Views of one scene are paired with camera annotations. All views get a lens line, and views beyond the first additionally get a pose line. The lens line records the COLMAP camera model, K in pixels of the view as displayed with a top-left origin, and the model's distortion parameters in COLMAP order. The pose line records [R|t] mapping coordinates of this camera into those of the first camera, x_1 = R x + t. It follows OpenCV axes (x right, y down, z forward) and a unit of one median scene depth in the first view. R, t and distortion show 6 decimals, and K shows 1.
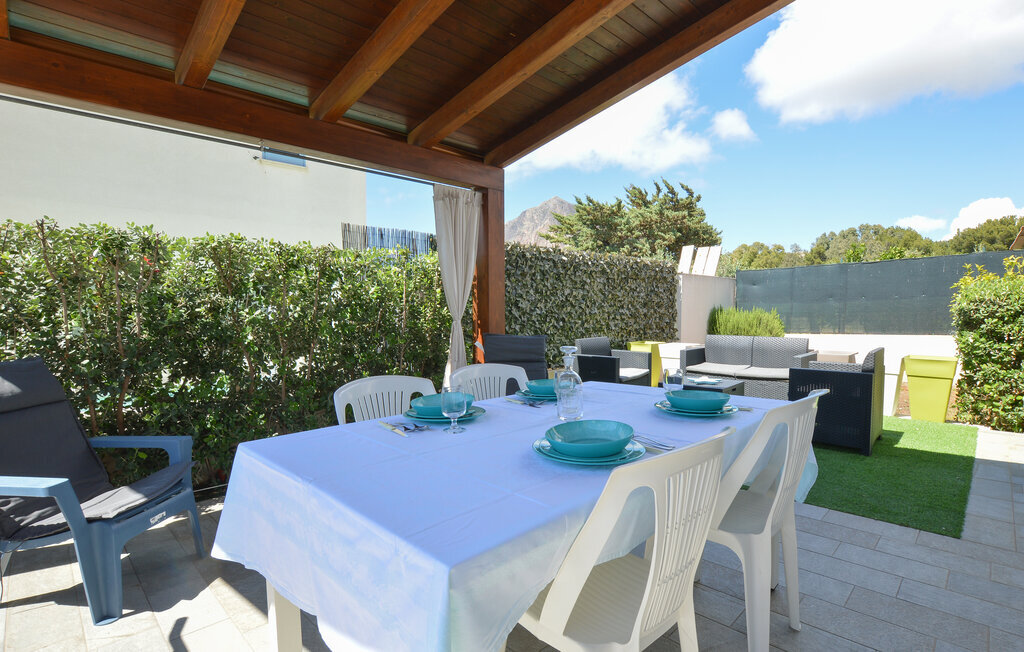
lens RADIAL K [[513.7, 0, 515.0], [0, 513.7, 364.7], [0, 0, 1]] dist [-0.018301, -0.000092]
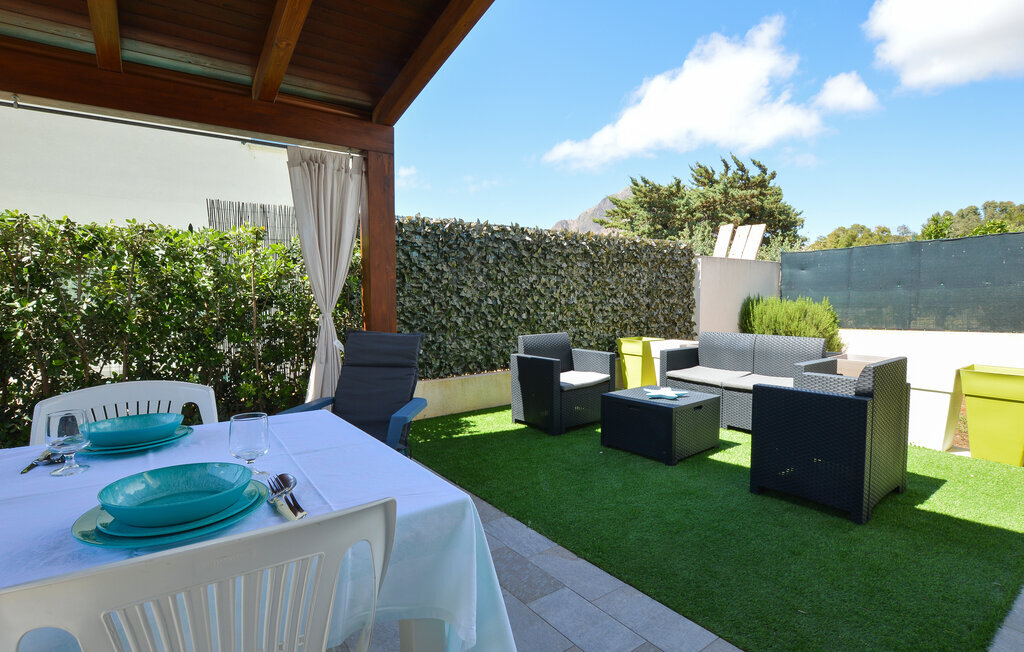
lens RADIAL K [[511.8, 0, 512.8], [0, 511.8, 349.4], [0, 0, 1]] dist [-0.023161, -0.001149]
pose [[0.985910, 0.017736, -0.166331, 0.154876], [-0.018959, 0.999804, -0.005768, -0.014471], [0.166196, 0.008840, 0.986053, 0.122669]]
